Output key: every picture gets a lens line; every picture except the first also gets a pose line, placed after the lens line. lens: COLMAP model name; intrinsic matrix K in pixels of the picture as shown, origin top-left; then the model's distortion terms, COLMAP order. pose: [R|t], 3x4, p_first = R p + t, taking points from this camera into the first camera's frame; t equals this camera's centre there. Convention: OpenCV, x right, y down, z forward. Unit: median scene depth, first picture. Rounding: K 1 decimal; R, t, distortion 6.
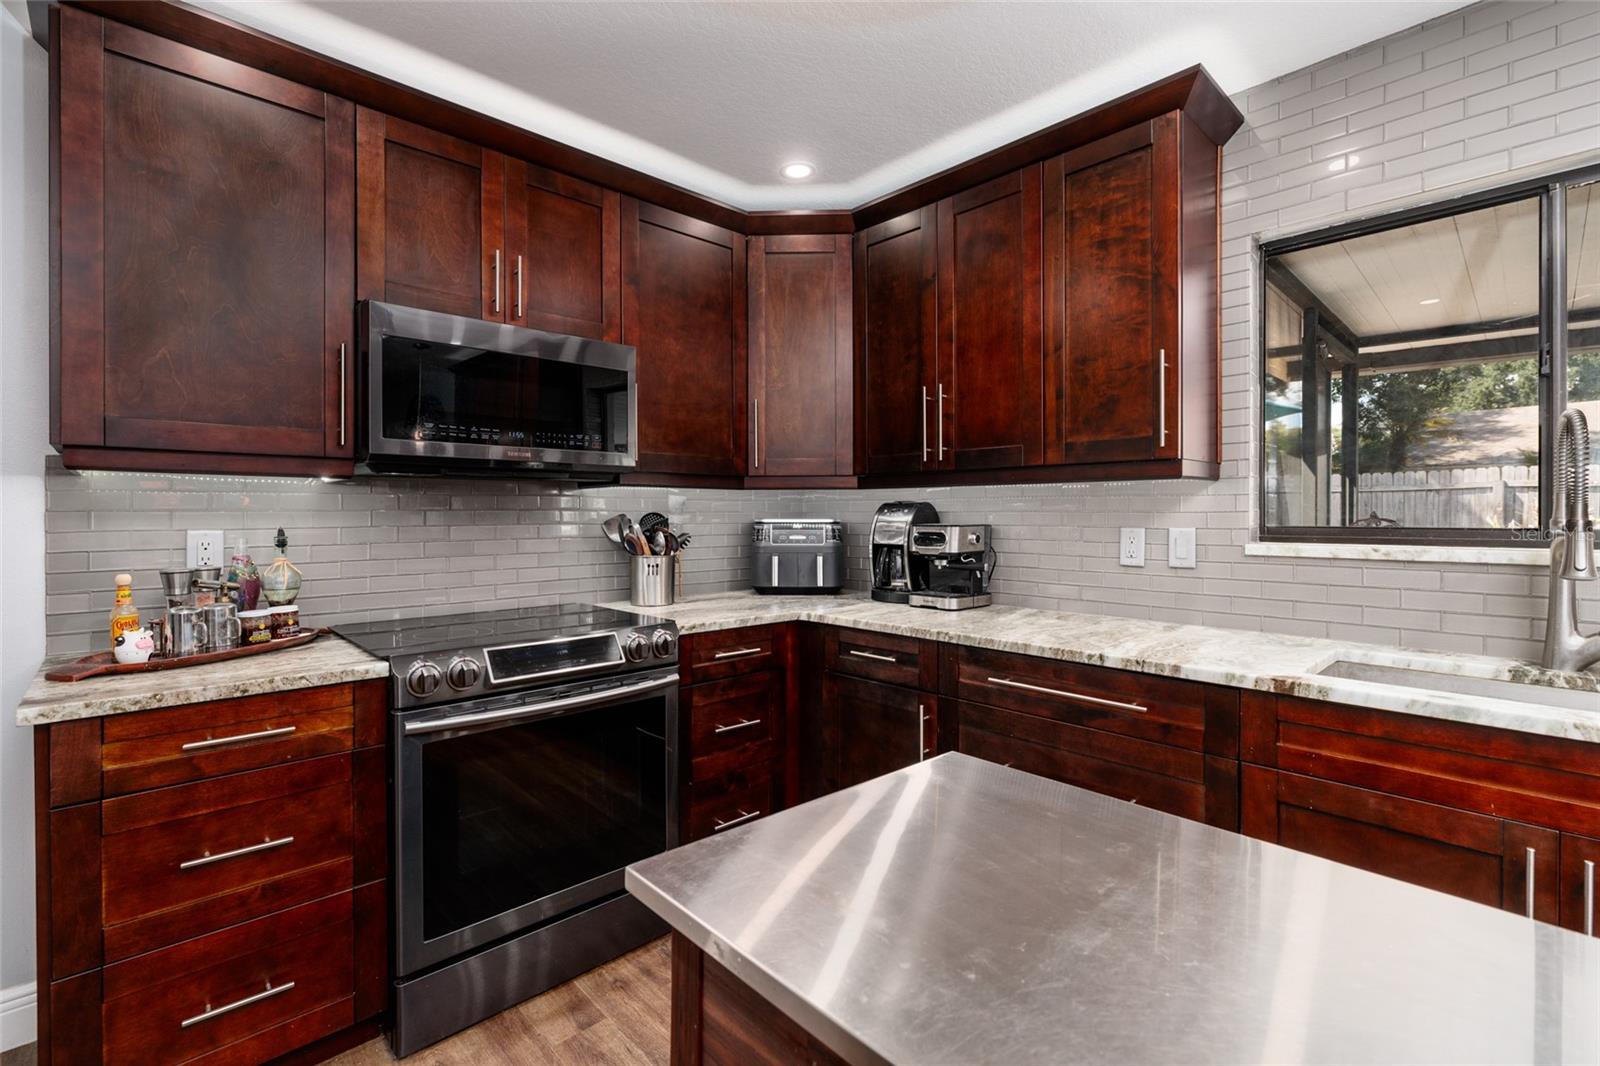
lens RADIAL K [[716.2, 0, 791.9], [0, 716.2, 523.1], [0, 0, 1]] dist [-0.004998, 0.000225]
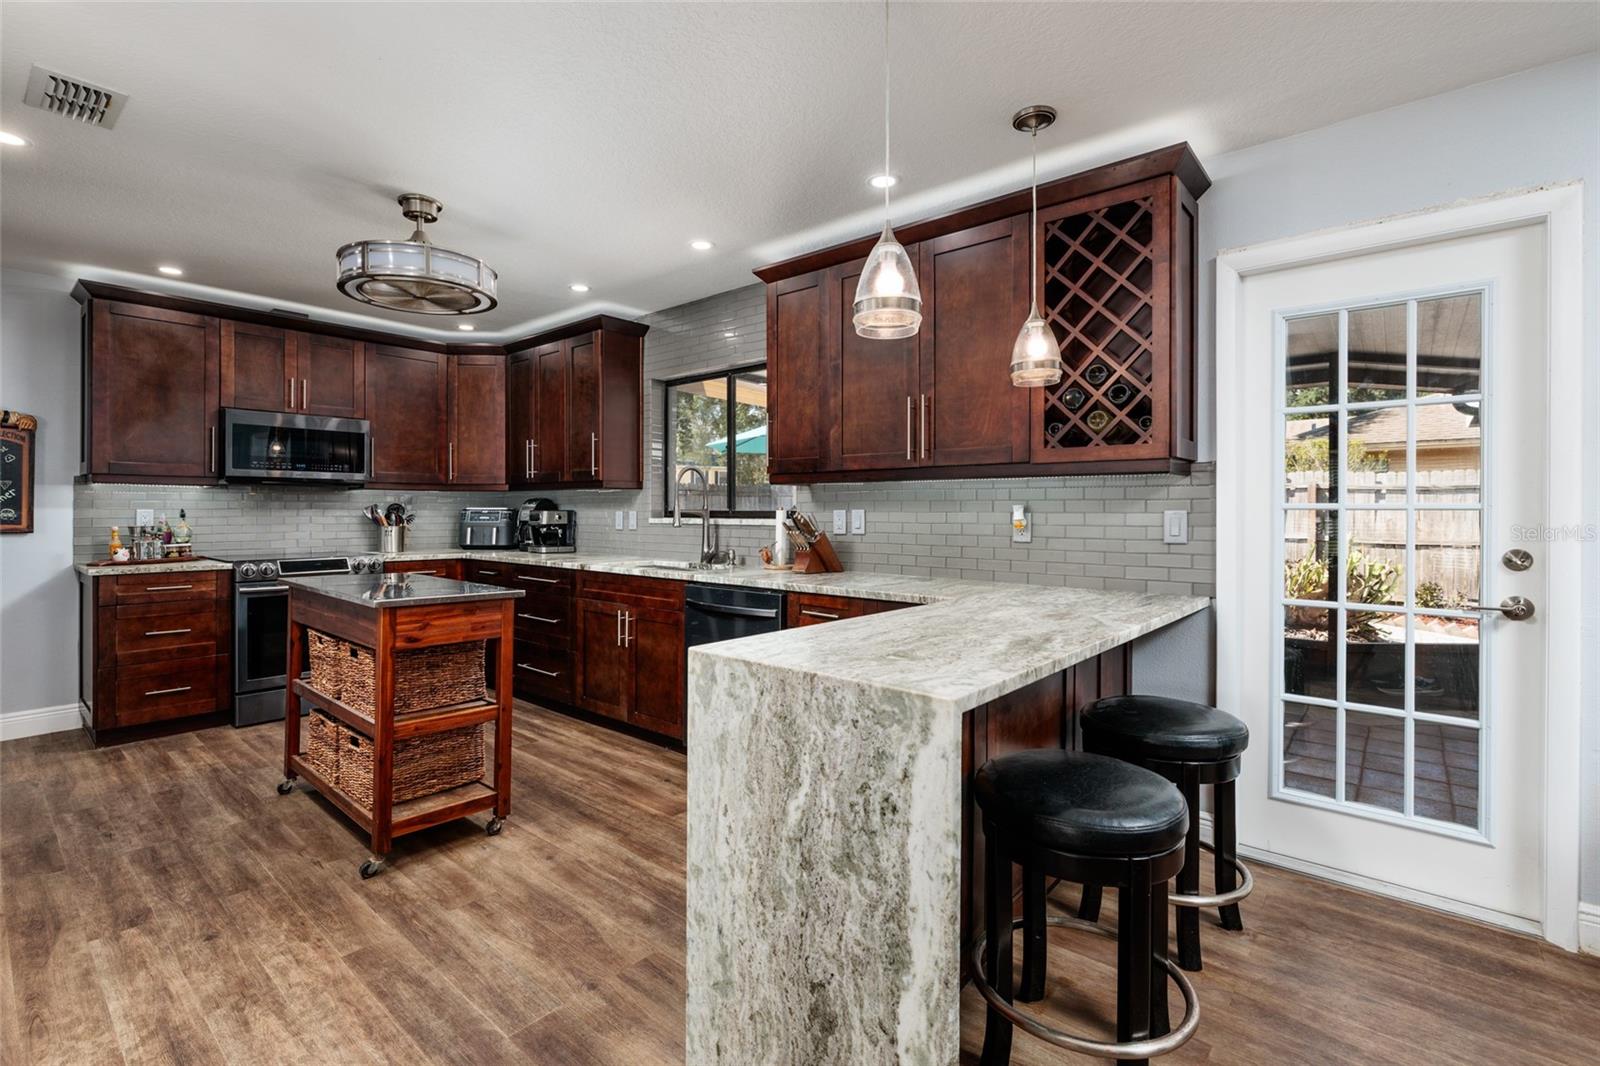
lens RADIAL K [[721.3, 0, 773.5], [0, 721.3, 513.8], [0, 0, 1]] dist [-0.001983, 0.000048]
pose [[0.995095, 0.004196, 0.098835, 0.810202], [-0.003506, 0.999968, -0.007161, 0.030122], [-0.098862, 0.006779, 0.995078, -1.282621]]
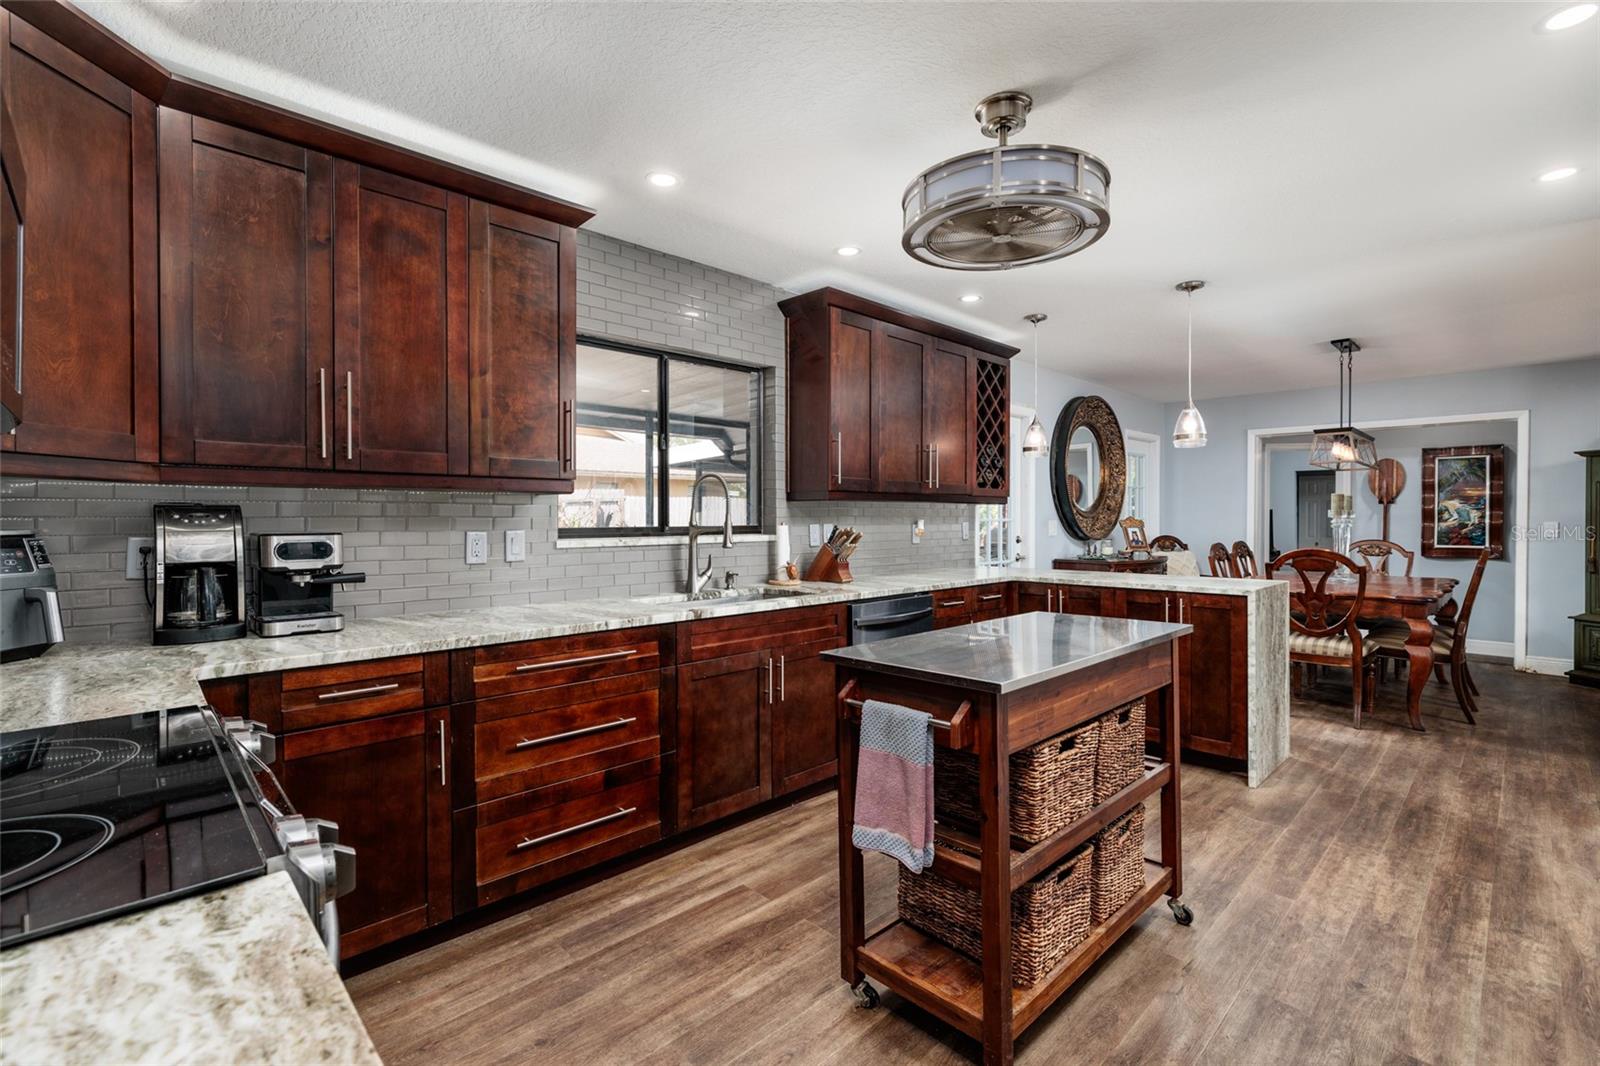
lens RADIAL K [[716.2, 0, 791.9], [0, 716.2, 523.1], [0, 0, 1]] dist [-0.004998, 0.000225]
pose [[-0.017501, -0.004904, 0.999835, -0.802671], [0.015737, 0.999863, 0.005180, -0.005741], [-0.999723, 0.015825, -0.017421, 0.564089]]
